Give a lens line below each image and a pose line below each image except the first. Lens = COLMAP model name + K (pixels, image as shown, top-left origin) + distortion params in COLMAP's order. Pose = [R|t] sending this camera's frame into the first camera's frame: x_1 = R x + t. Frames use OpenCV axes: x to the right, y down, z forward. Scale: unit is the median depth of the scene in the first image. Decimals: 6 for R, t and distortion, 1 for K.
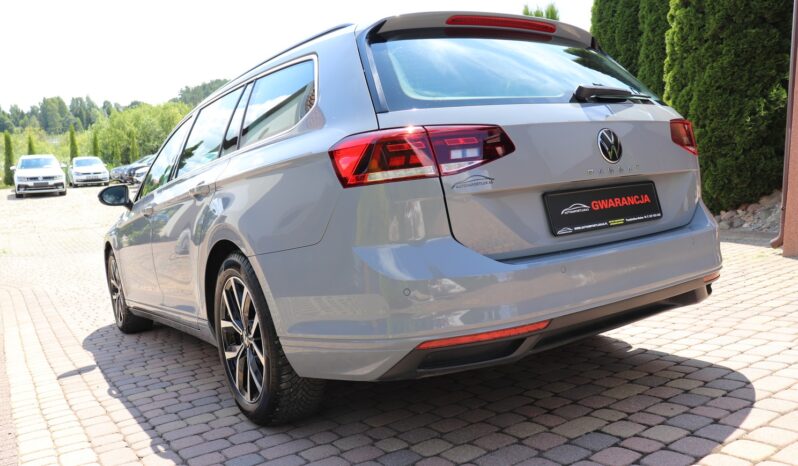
lens RADIAL K [[660.8, 0, 393.8], [0, 660.8, 219.5], [0, 0, 1]] dist [-0.174385, 0.149495]
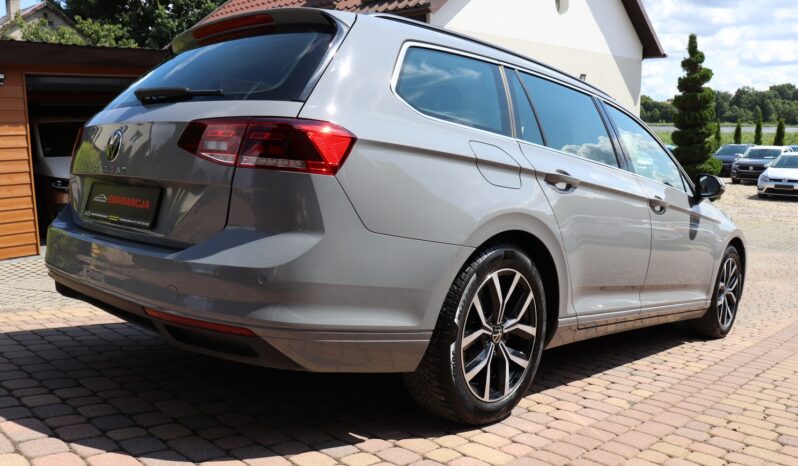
lens RADIAL K [[660.8, 0, 398.8], [0, 660.8, 224.1], [0, 0, 1]] dist [-0.174385, 0.149495]
pose [[0.250544, 0.164334, -0.954055, 1.499669], [-0.142837, 0.980977, 0.131461, -0.195269], [0.957510, 0.103337, 0.269251, 1.190131]]
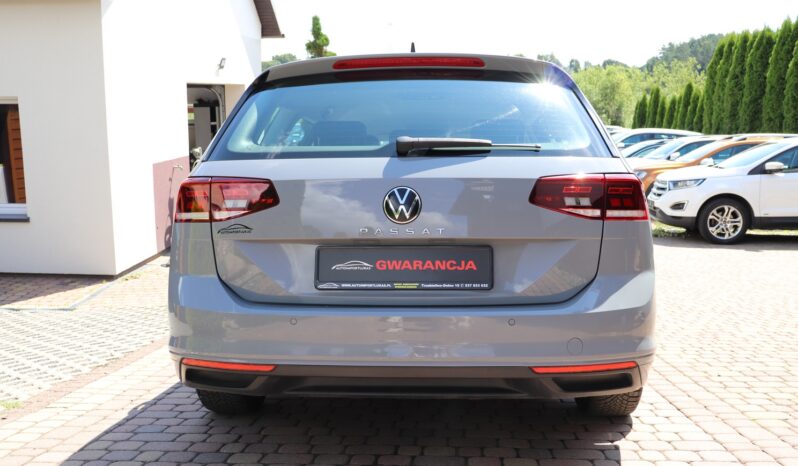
lens RADIAL K [[783.2, 0, 396.2], [0, 783.2, 237.4], [0, 0, 1]] dist [-0.031322, 0.000000]
pose [[0.813099, 0.119890, -0.569646, 0.996753], [-0.098683, 0.992787, 0.068088, -0.145664], [0.573700, 0.000852, 0.819065, 0.052956]]
